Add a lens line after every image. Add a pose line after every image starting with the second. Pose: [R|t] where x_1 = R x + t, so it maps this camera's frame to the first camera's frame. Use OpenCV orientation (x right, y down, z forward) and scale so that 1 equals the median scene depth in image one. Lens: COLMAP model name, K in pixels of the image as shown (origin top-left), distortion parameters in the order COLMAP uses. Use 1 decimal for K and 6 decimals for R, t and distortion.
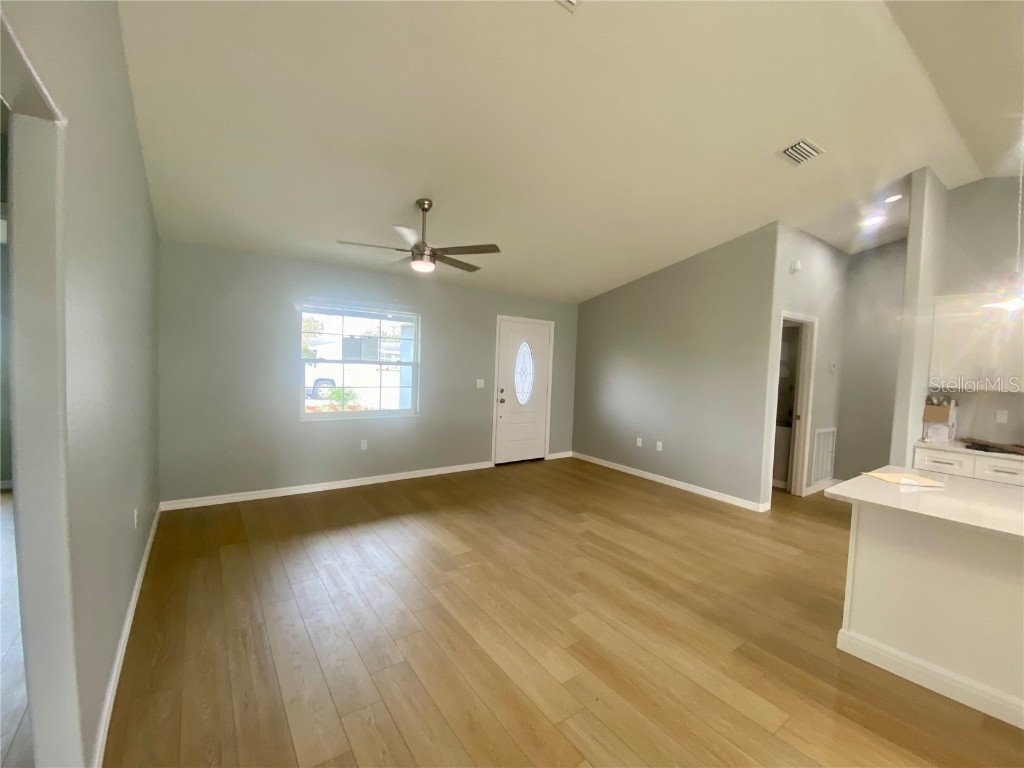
lens RADIAL K [[420.7, 0, 512.6], [0, 420.7, 381.1], [0, 0, 1]] dist [0.013135, -0.015799]
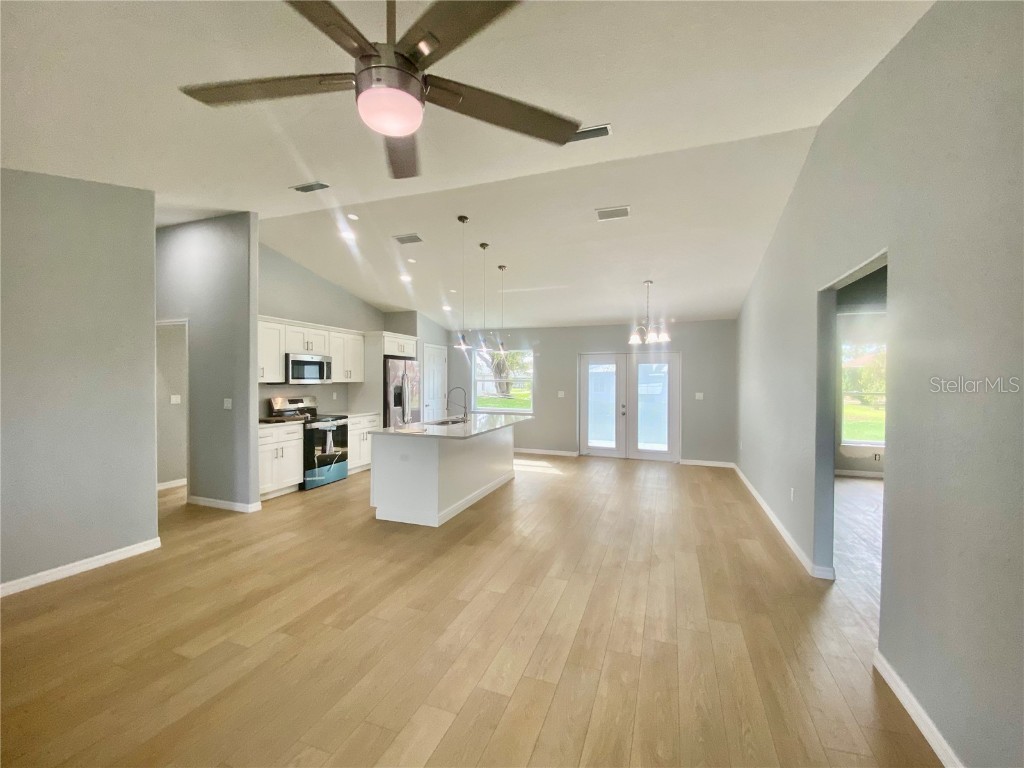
lens RADIAL K [[420.7, 0, 512.6], [0, 420.7, 381.1], [0, 0, 1]] dist [0.013135, -0.015799]
pose [[-0.550199, -0.042364, 0.833958, -0.579749], [0.022170, 0.997619, 0.065304, -0.058147], [-0.834739, 0.054419, -0.547950, 1.136799]]
